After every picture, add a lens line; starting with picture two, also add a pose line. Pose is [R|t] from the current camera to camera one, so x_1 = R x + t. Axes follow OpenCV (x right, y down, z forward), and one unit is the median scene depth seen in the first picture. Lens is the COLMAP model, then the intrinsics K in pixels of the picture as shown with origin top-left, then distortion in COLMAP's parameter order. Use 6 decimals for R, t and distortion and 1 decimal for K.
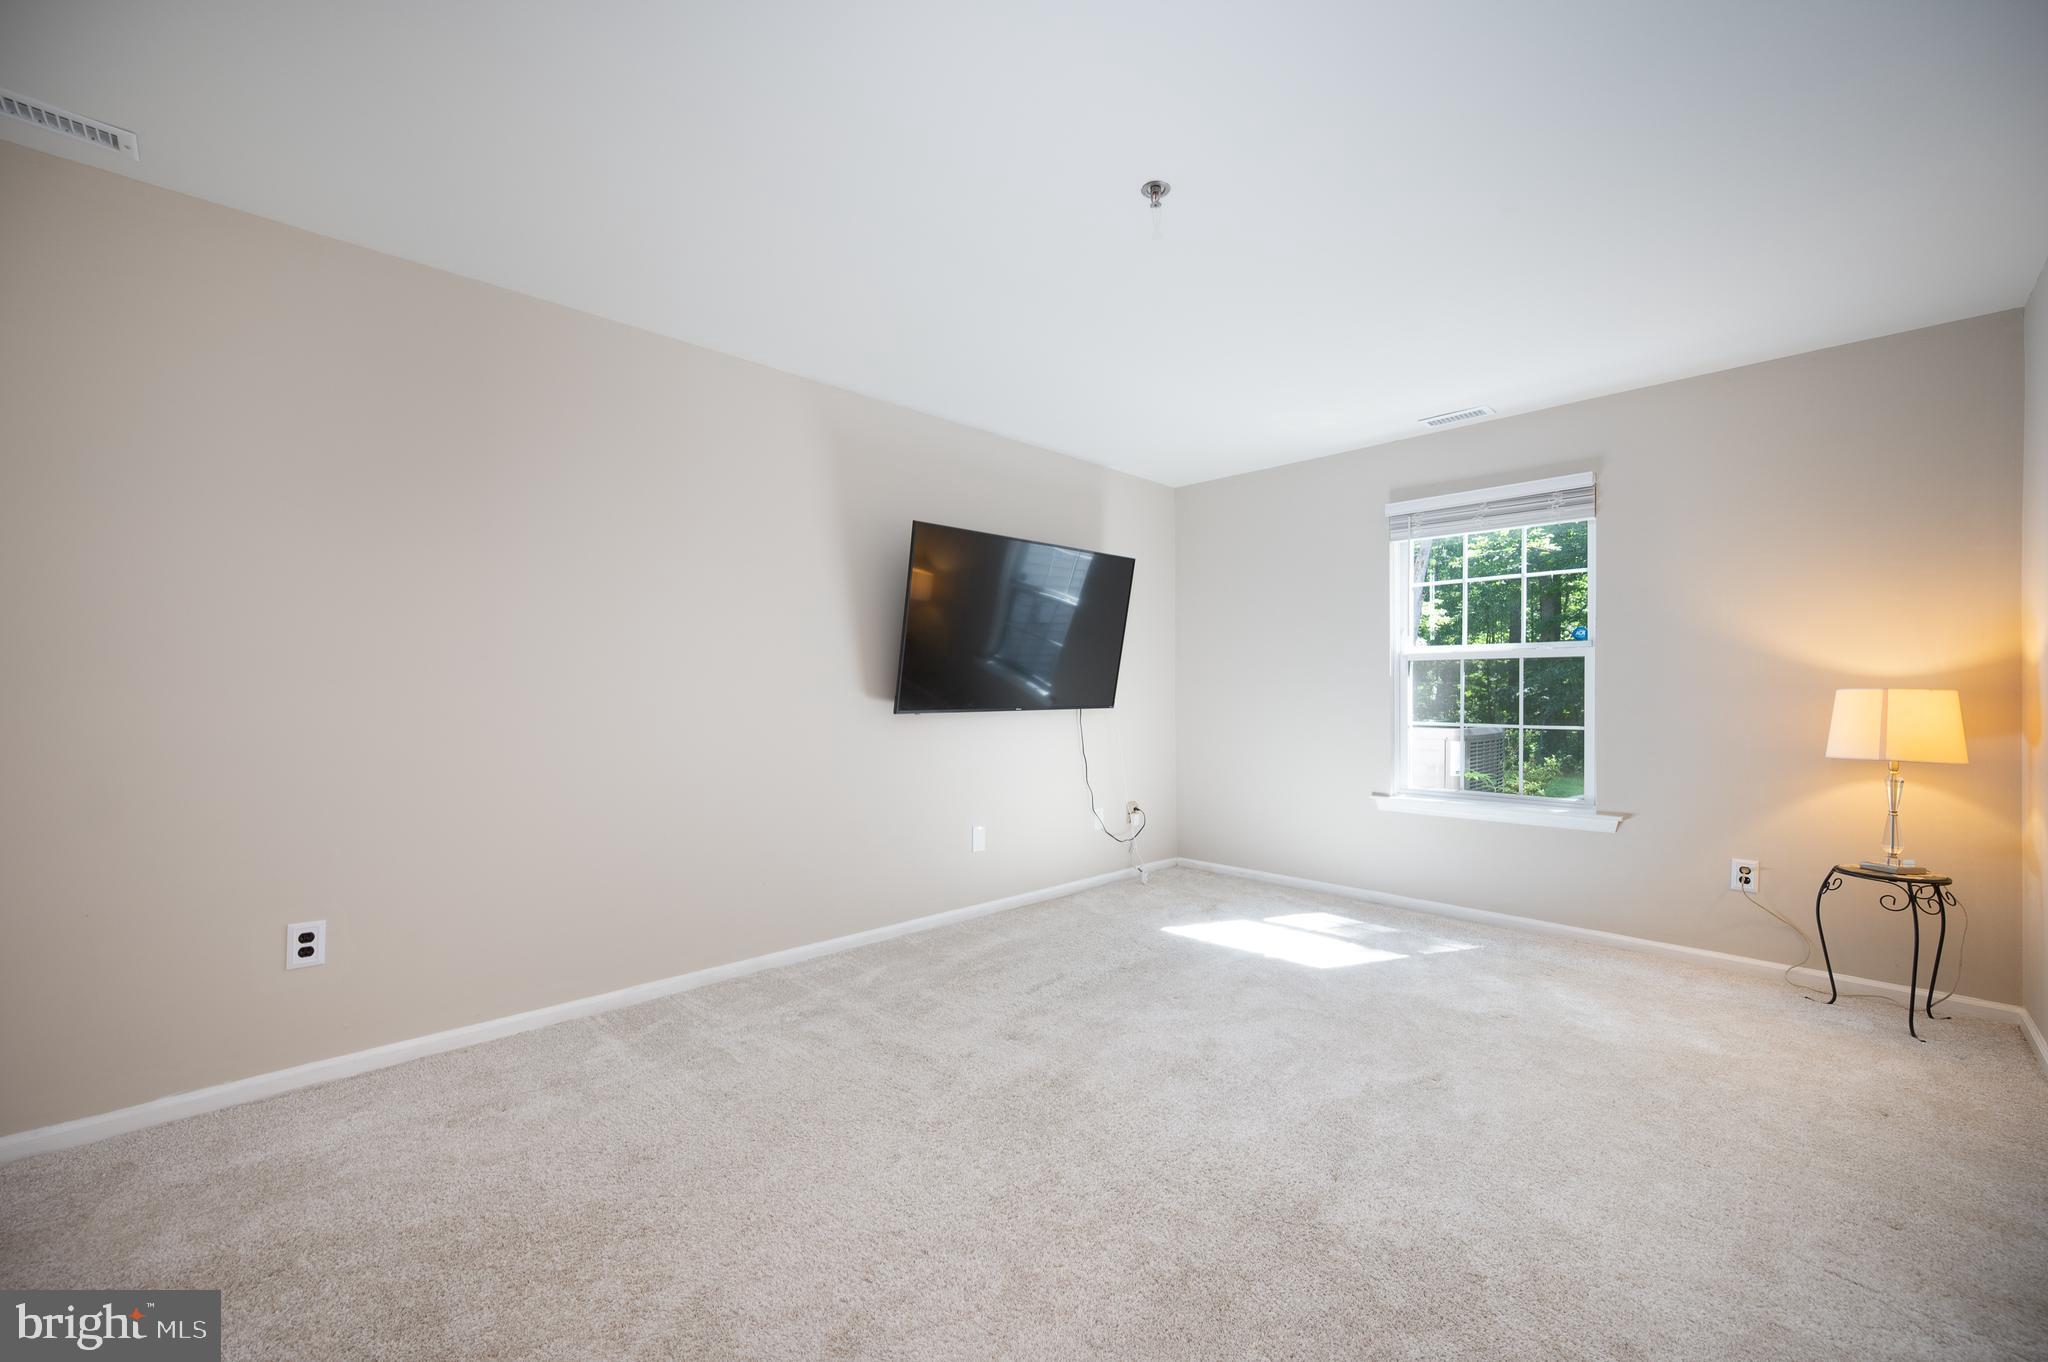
lens RADIAL K [[808.4, 0, 1025.0], [0, 808.4, 688.5], [0, 0, 1]] dist [-0.002161, -0.001116]
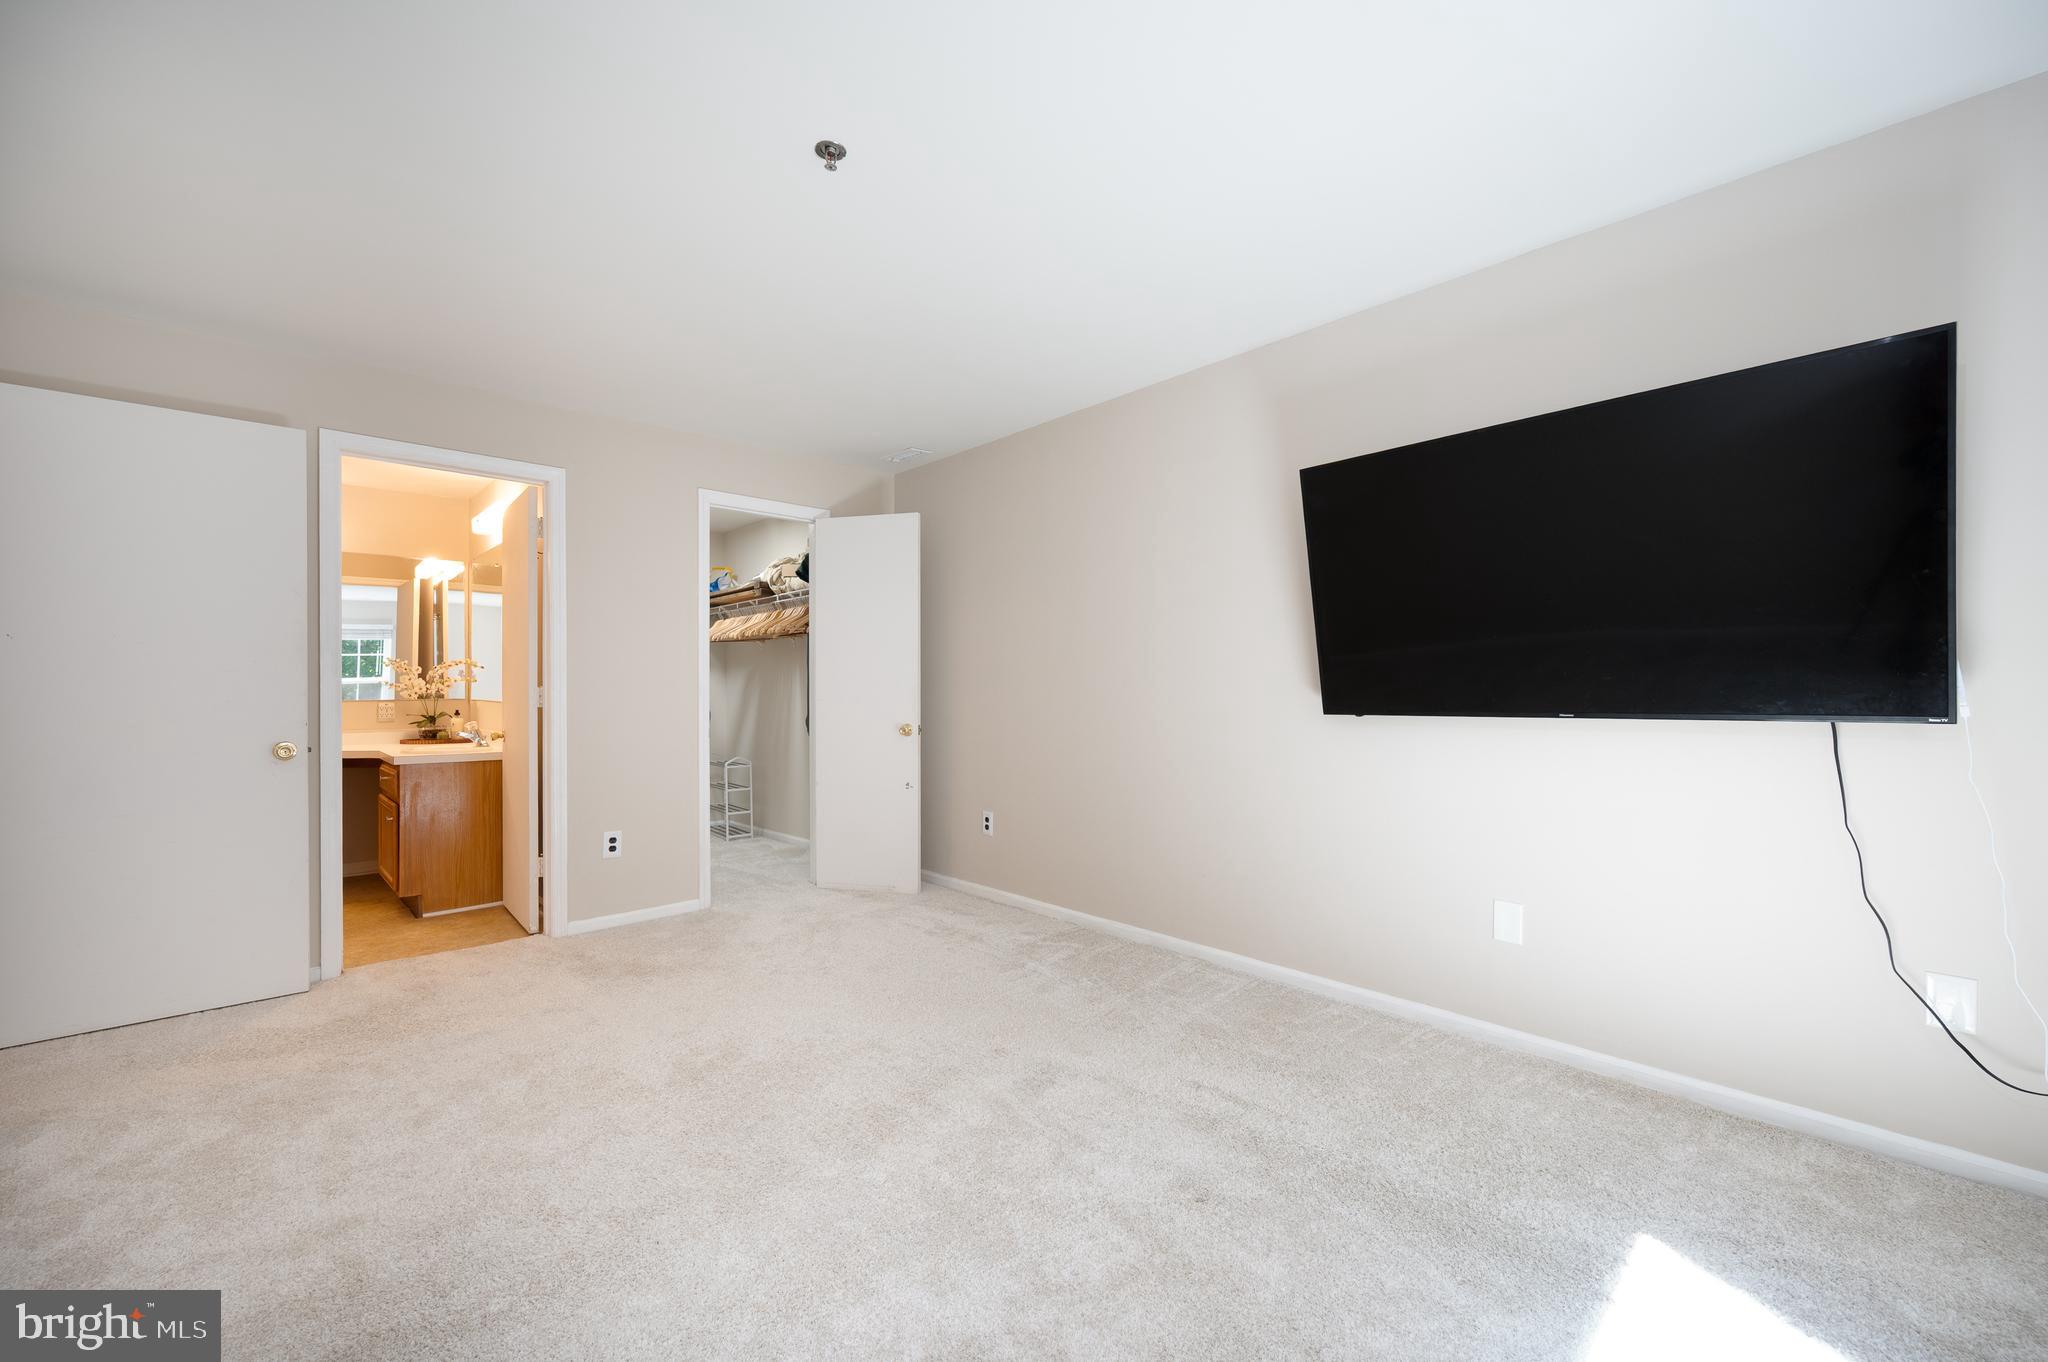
lens RADIAL K [[808.4, 0, 1036.0], [0, 808.4, 689.6], [0, 0, 1]] dist [-0.002161, -0.001116]
pose [[-0.000383, -0.001513, -0.999999, 0.541732], [0.004274, 0.999990, -0.001515, 0.006043], [0.999991, -0.004275, -0.000376, 0.613470]]
